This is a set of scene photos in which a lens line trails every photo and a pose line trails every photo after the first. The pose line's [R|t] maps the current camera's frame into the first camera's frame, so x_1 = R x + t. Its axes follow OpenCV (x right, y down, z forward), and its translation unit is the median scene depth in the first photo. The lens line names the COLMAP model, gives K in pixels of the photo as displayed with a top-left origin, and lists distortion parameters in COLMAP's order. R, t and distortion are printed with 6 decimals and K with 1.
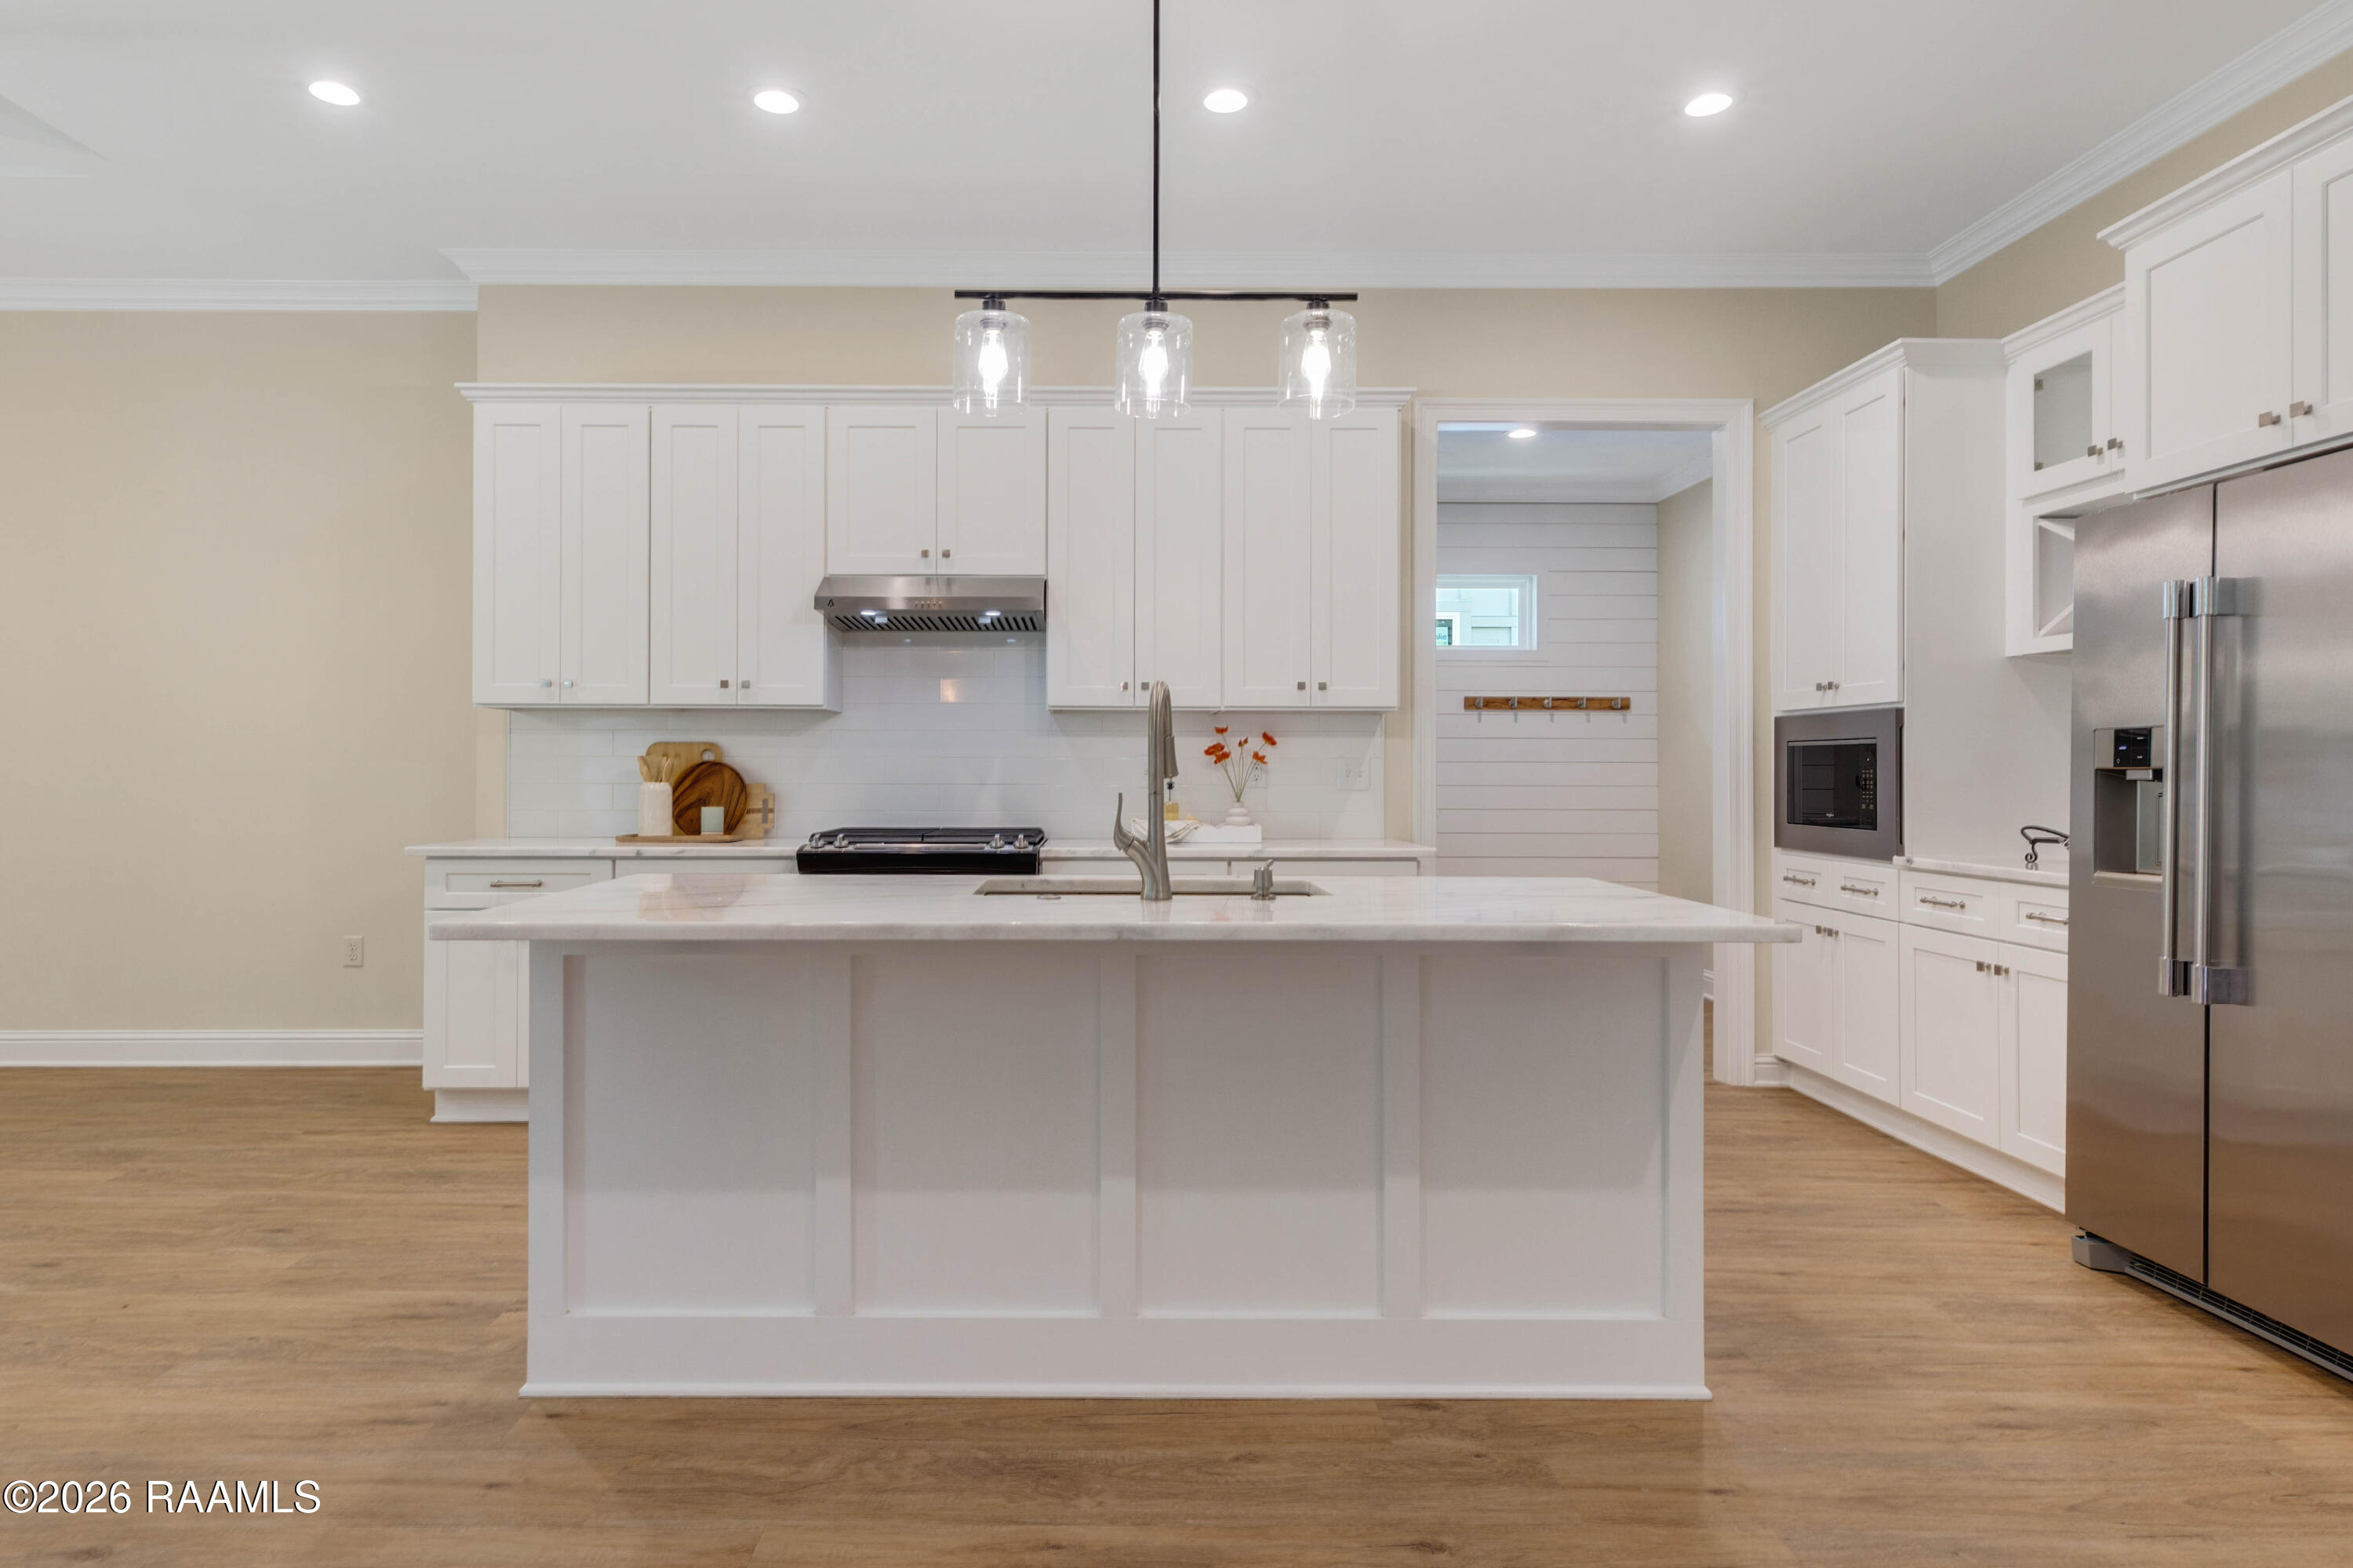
lens RADIAL K [[1320.6, 0, 1172.2], [0, 1320.6, 778.2], [0, 0, 1]] dist [0.004456, 0.001961]
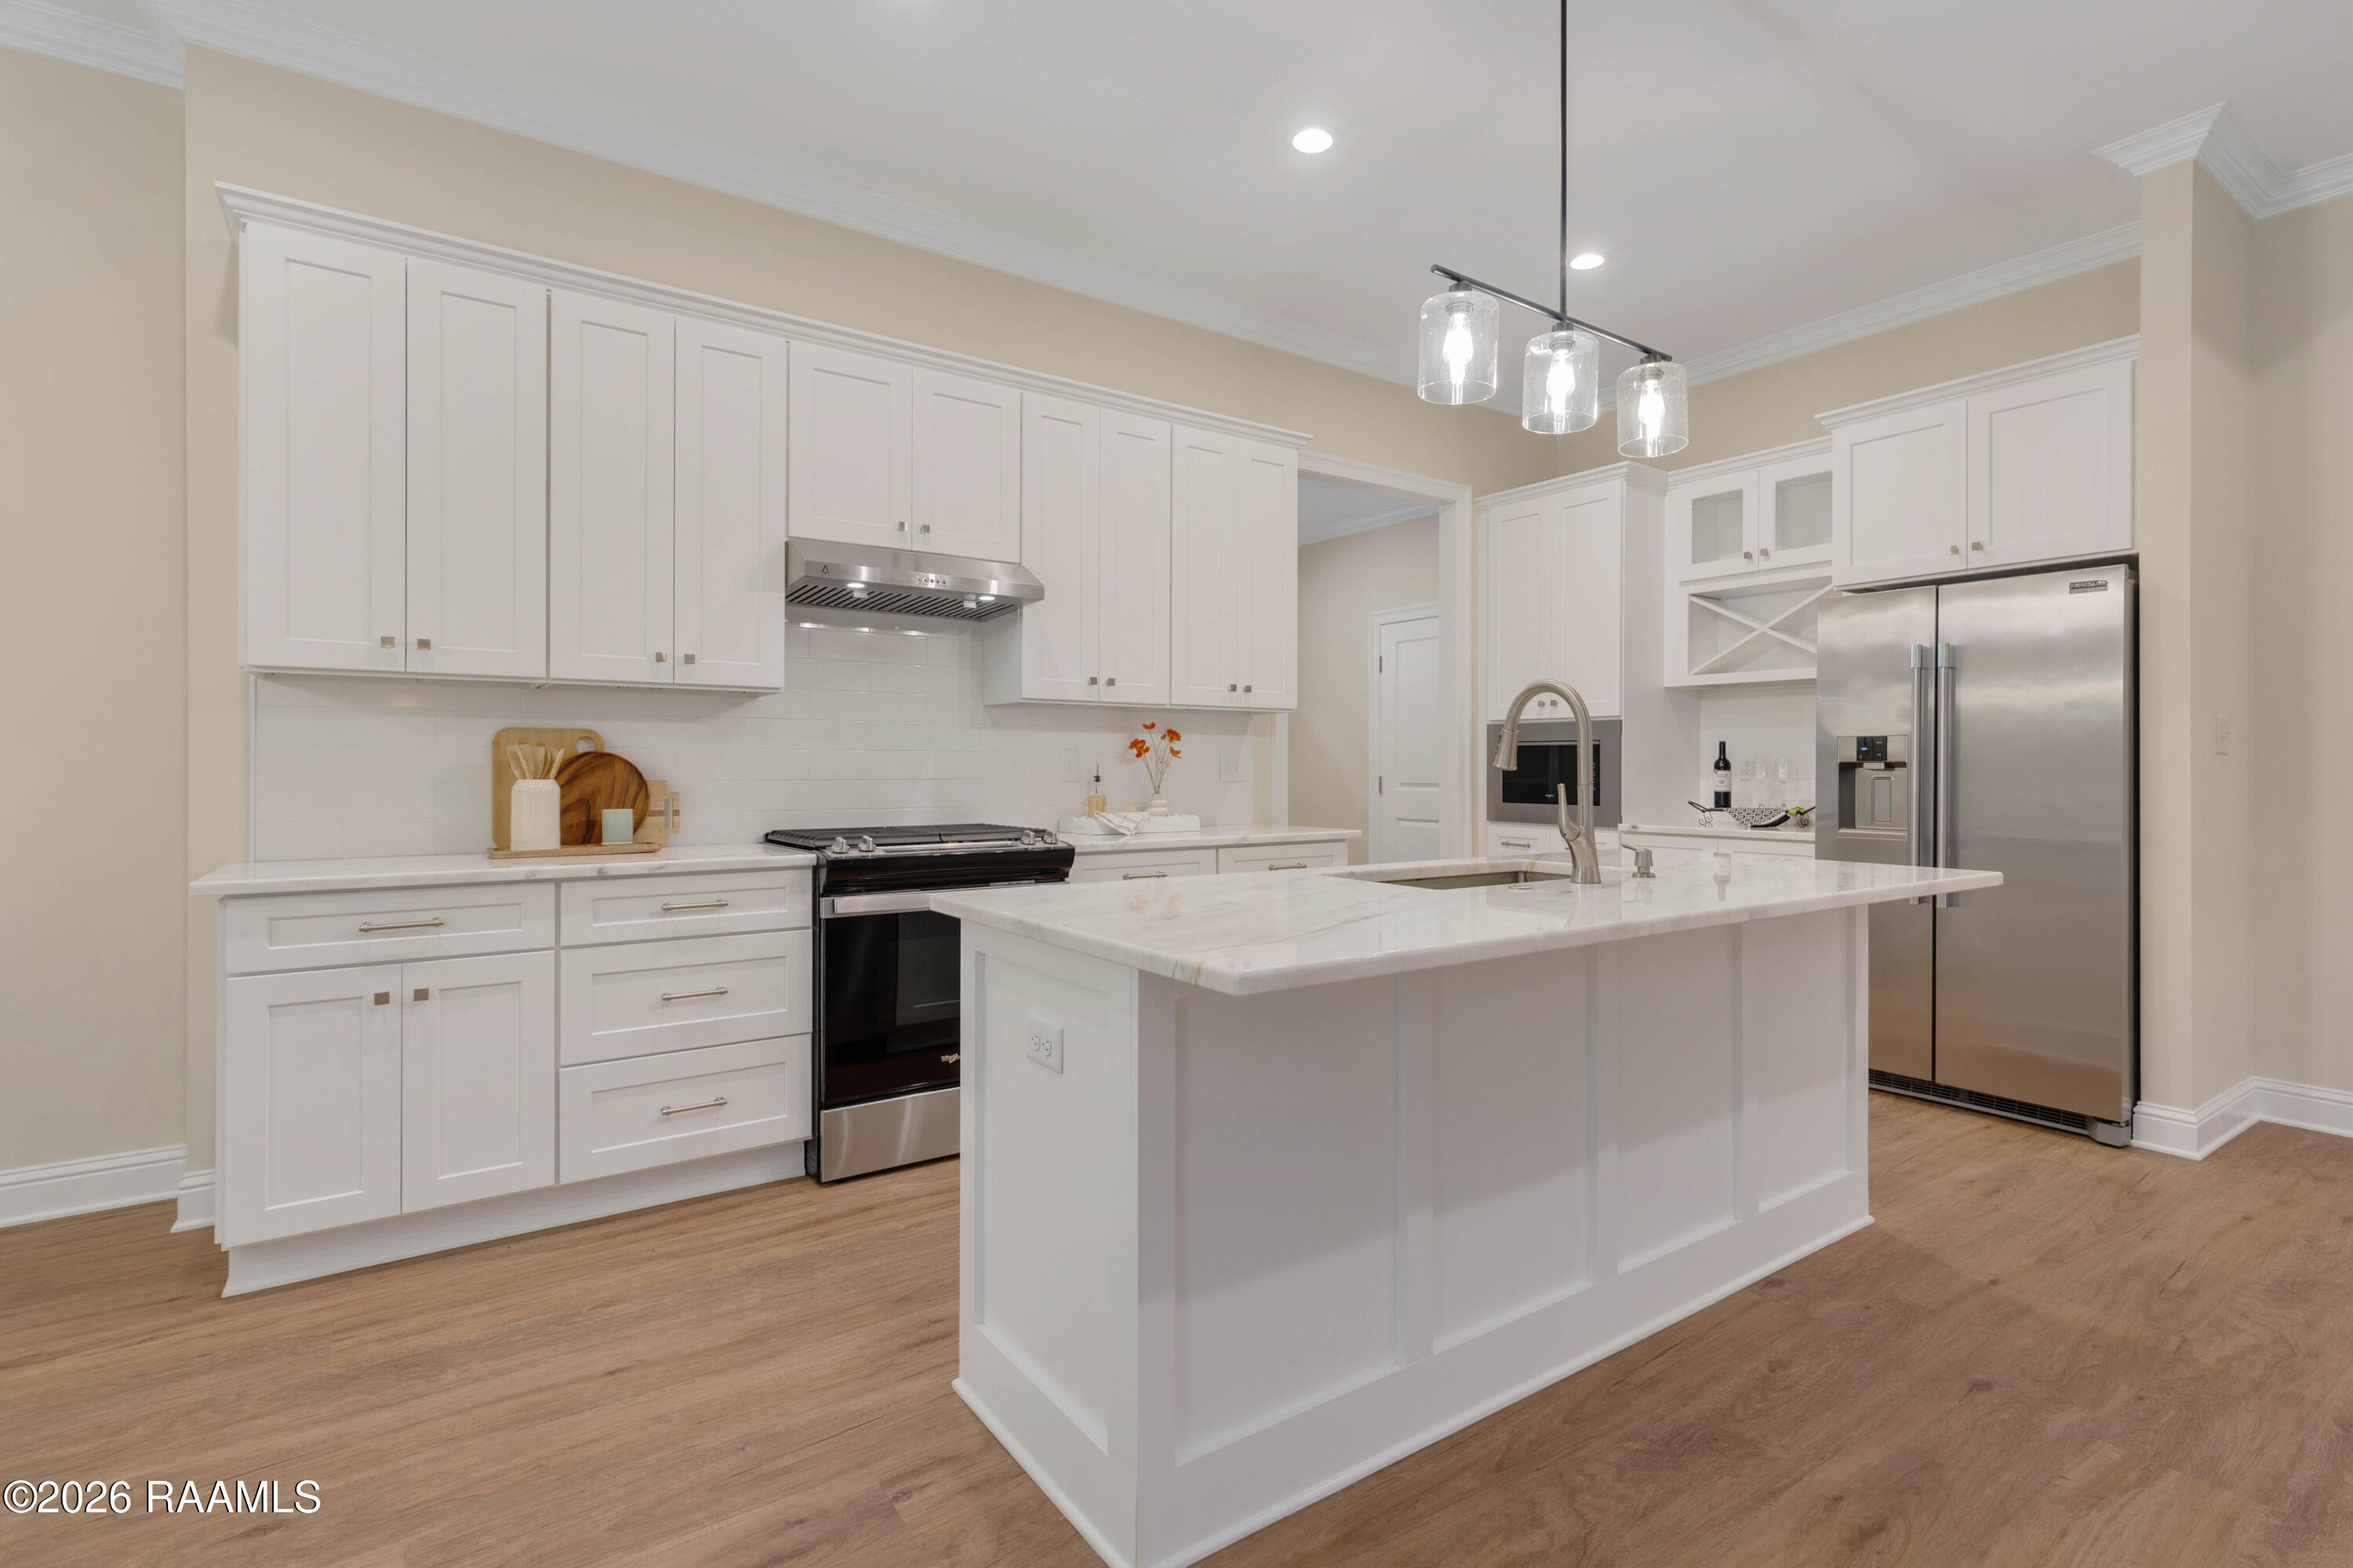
lens RADIAL K [[1103.7, 0, 1175.5], [0, 1103.7, 781.3], [0, 0, 1]] dist [0.006504, 0.000530]
pose [[0.820432, -0.009171, 0.571671, -0.501192], [0.004463, 0.999944, 0.009637, -0.000454], [-0.571727, -0.005355, 0.820426, 0.285165]]
